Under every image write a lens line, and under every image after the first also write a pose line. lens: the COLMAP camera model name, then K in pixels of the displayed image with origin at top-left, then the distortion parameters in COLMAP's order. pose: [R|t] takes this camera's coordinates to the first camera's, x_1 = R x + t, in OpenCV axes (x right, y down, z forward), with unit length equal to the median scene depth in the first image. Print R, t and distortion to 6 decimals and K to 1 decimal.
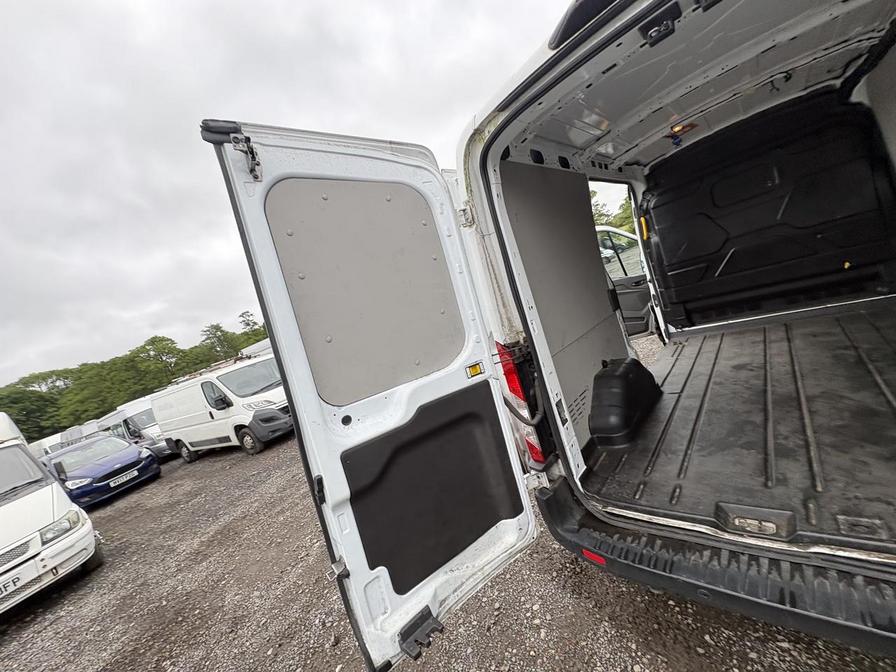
lens RADIAL K [[356.5, 0, 449.3], [0, 356.5, 334.8], [0, 0, 1]] dist [-0.001518, 0.000577]
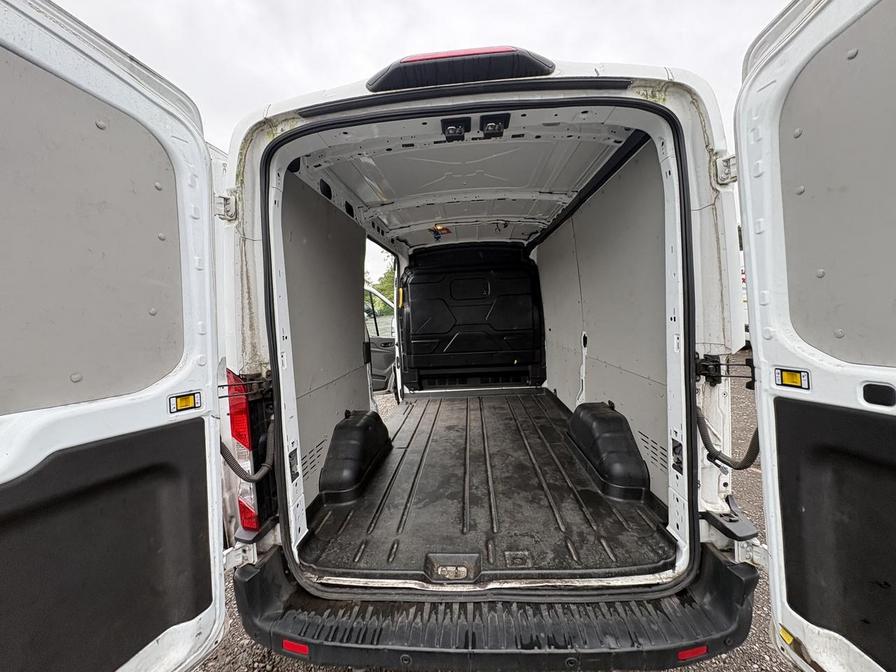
lens RADIAL K [[356.5, 0, 451.7], [0, 356.5, 333.9], [0, 0, 1]] dist [-0.001518, 0.000577]
pose [[0.756882, 0.232062, 0.610964, 0.006266], [-0.141849, 0.970883, -0.193042, 0.023390], [-0.637972, 0.059445, 0.767762, 0.081106]]
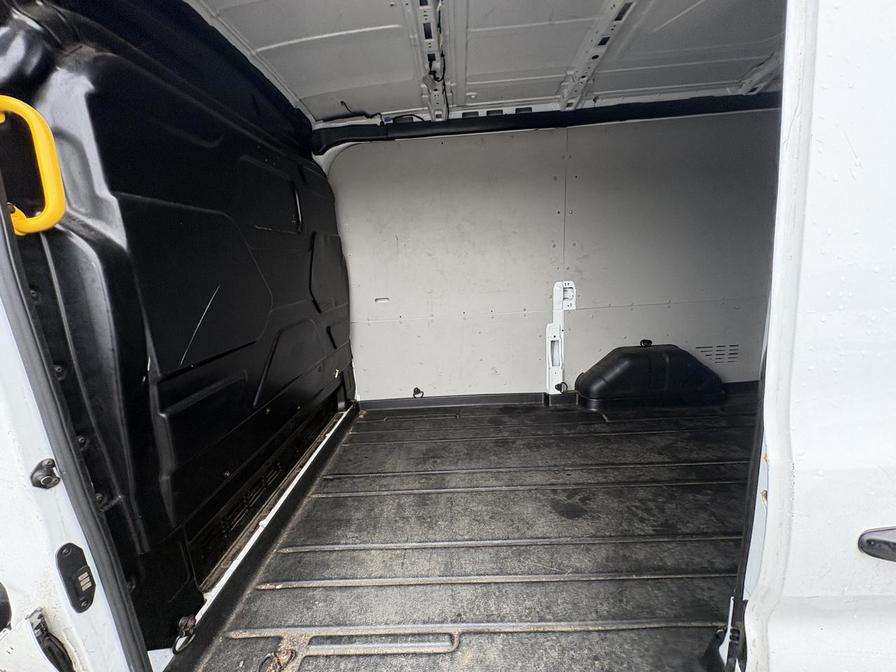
lens RADIAL K [[356.5, 0, 445.3], [0, 356.5, 334.6], [0, 0, 1]] dist [-0.001518, 0.000577]
pose [[-0.589915, 0.186789, 0.785564, 0.743042], [0.317962, 0.948009, 0.013358, -0.383899], [-0.742227, 0.257660, -0.618636, 2.323947]]
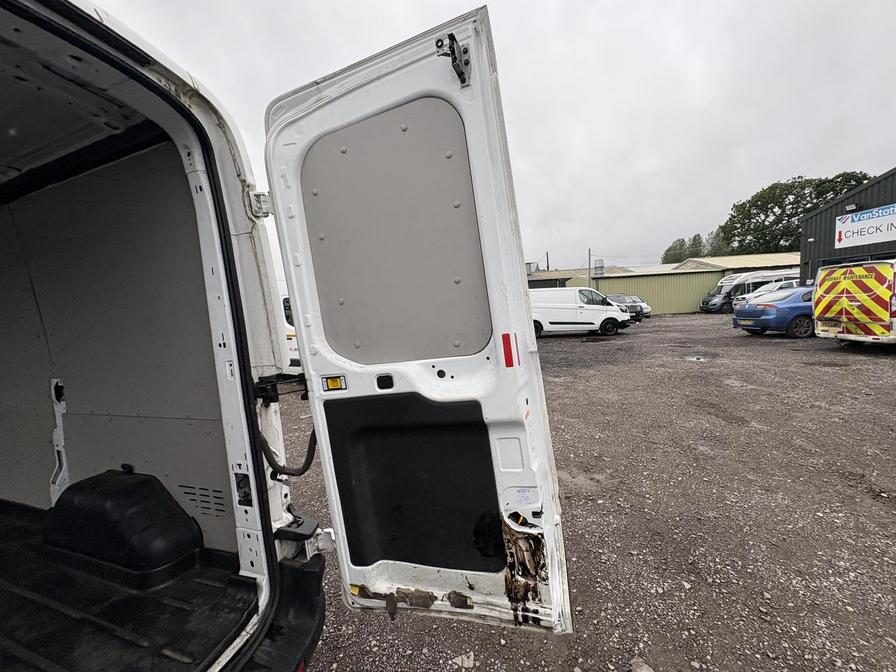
lens RADIAL K [[356.5, 0, 441.0], [0, 356.5, 335.0], [0, 0, 1]] dist [-0.001518, 0.000577]
pose [[-0.322304, 0.277116, 0.905167, 0.036338], [0.257320, 0.945836, -0.197943, 0.010518], [-0.910992, 0.169120, -0.376155, 0.236783]]
